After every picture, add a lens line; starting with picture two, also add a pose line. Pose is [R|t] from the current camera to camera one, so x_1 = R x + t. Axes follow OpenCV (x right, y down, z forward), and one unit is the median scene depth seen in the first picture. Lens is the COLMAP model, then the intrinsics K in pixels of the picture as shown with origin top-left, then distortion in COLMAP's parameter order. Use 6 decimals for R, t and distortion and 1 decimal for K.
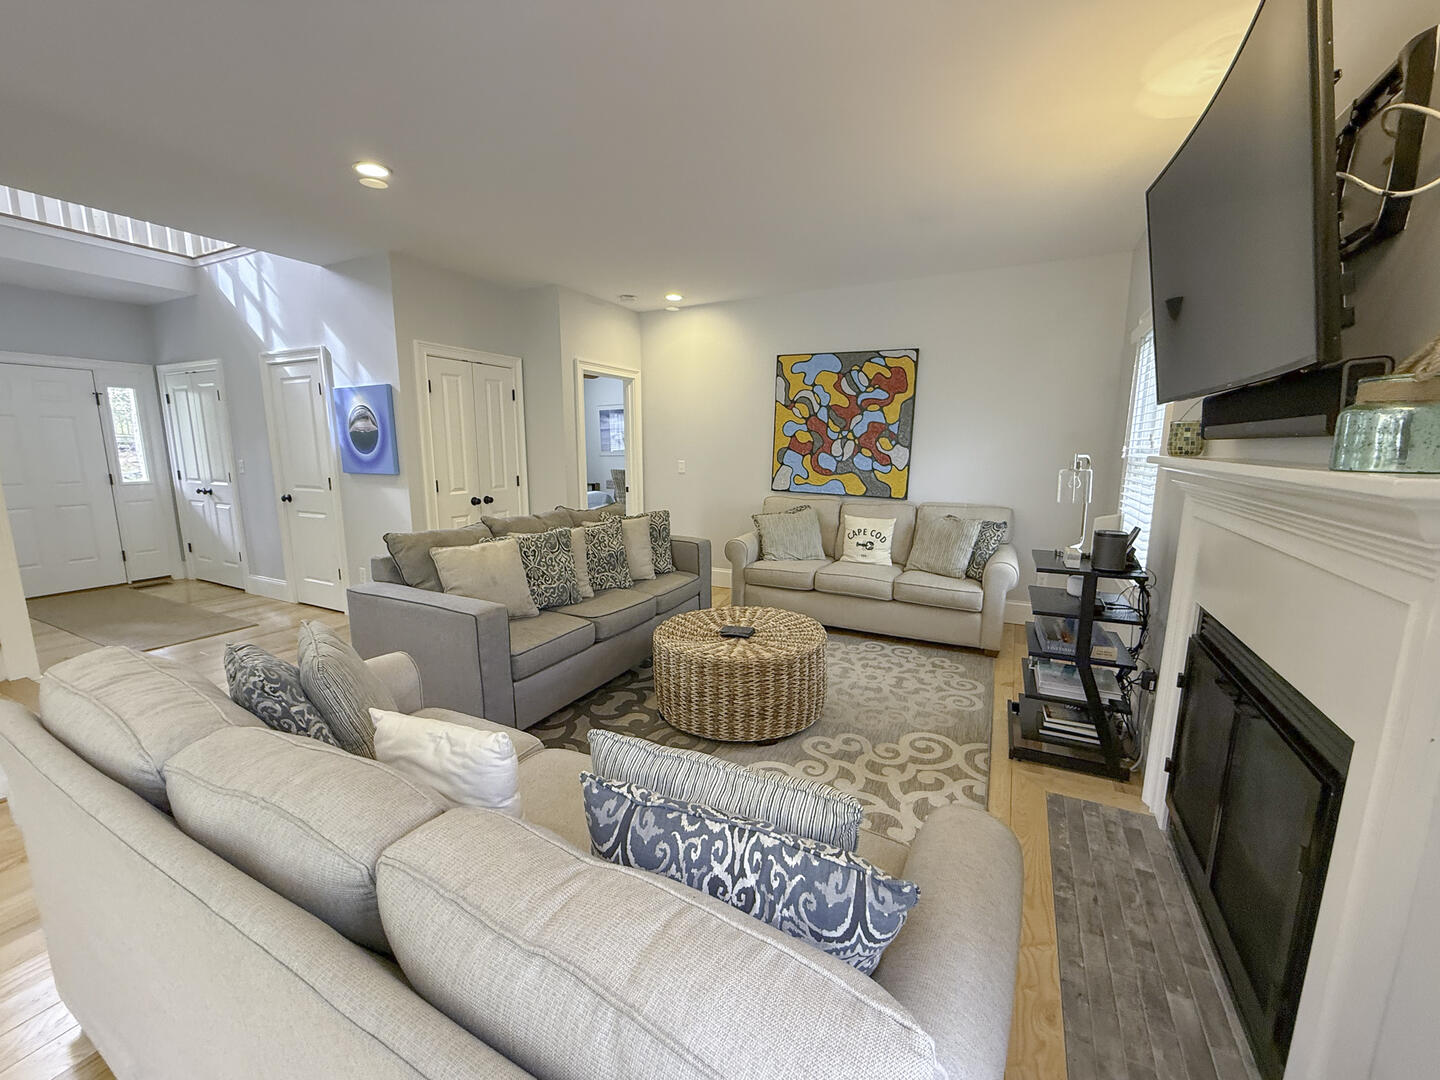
lens RADIAL K [[583.7, 0, 710.7], [0, 583.7, 540.8], [0, 0, 1]] dist [0.000319, -0.000227]
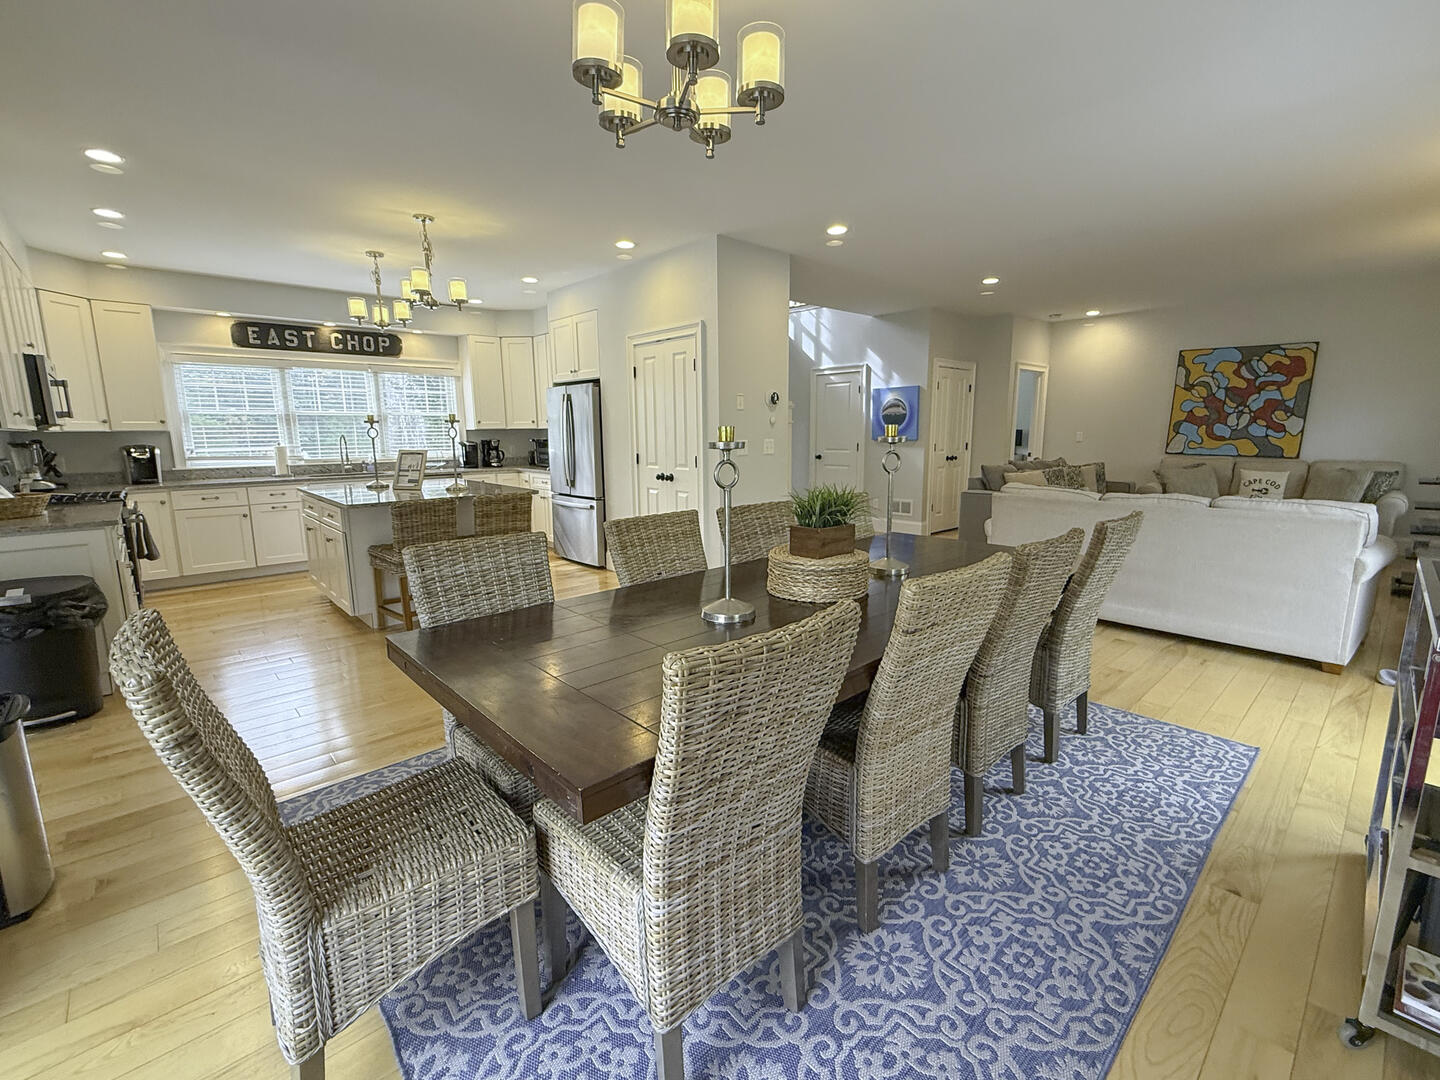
lens RADIAL K [[641.7, 0, 725.6], [0, 641.7, 537.6], [0, 0, 1]] dist [0.011577, -0.000074]
pose [[0.942349, 0.044724, -0.331631, -0.387846], [-0.043031, 0.998996, 0.012448, 0.145635], [0.331855, 0.002540, 0.943327, -0.796372]]
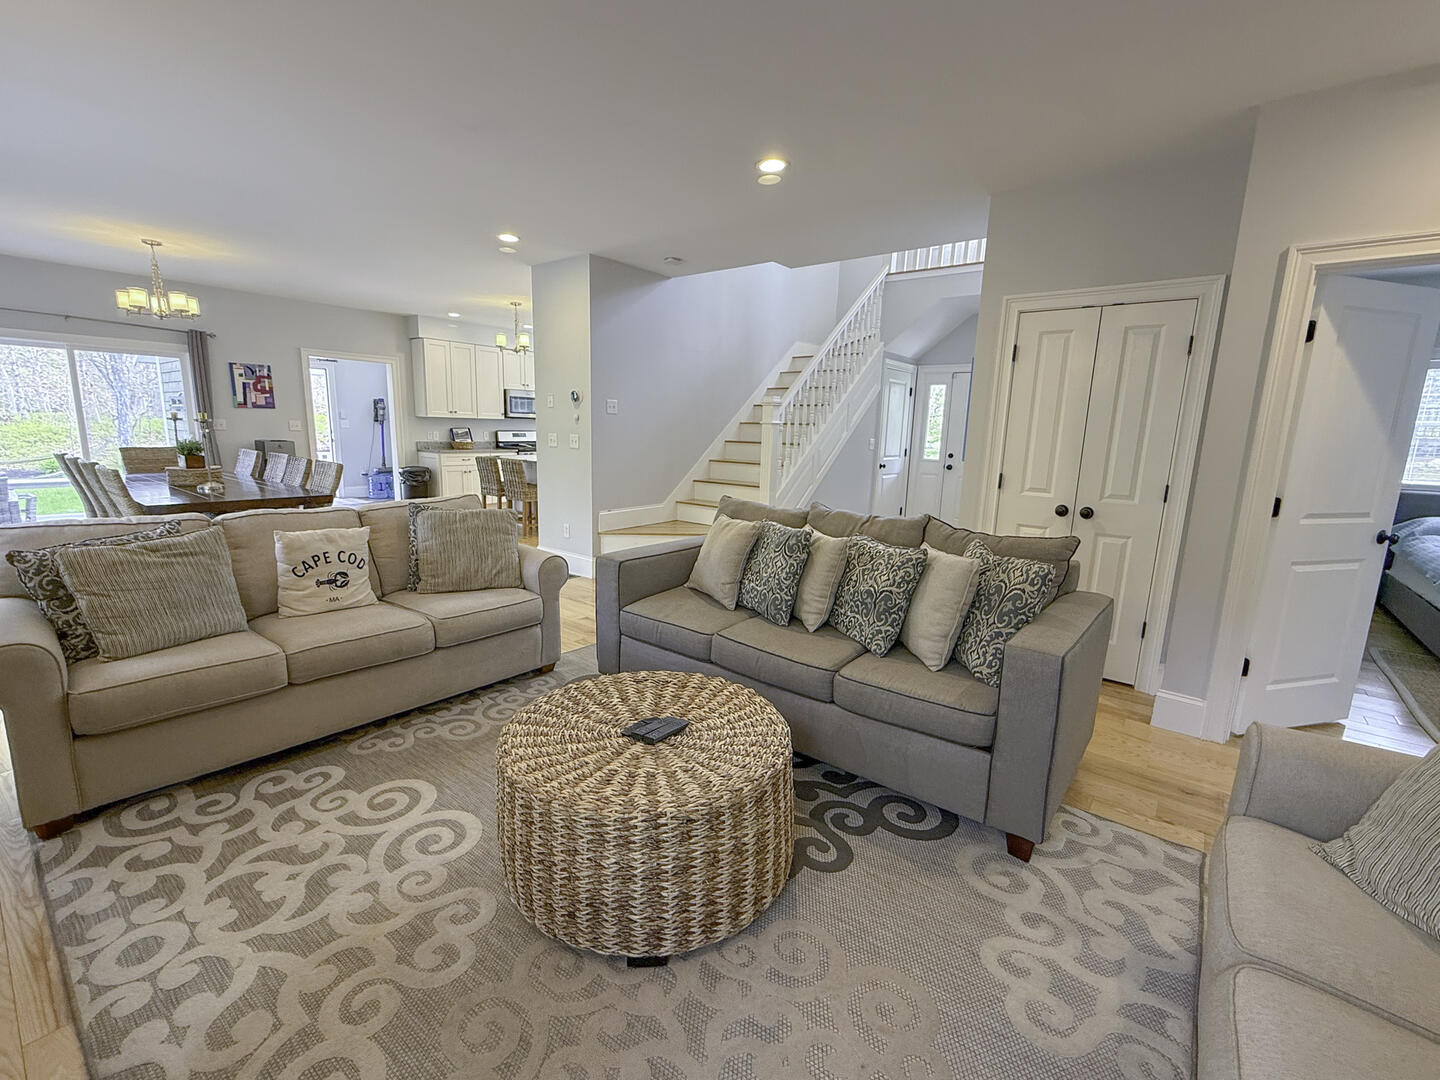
lens RADIAL K [[618.5, 0, 718.9], [0, 618.5, 538.1], [0, 0, 1]] dist [0.003781, 0.000164]
pose [[-0.191268, 0.171248, -0.966484, 0.398191], [-0.192508, 0.958994, 0.208018, -0.112602], [0.962475, 0.225843, -0.150458, 0.733331]]
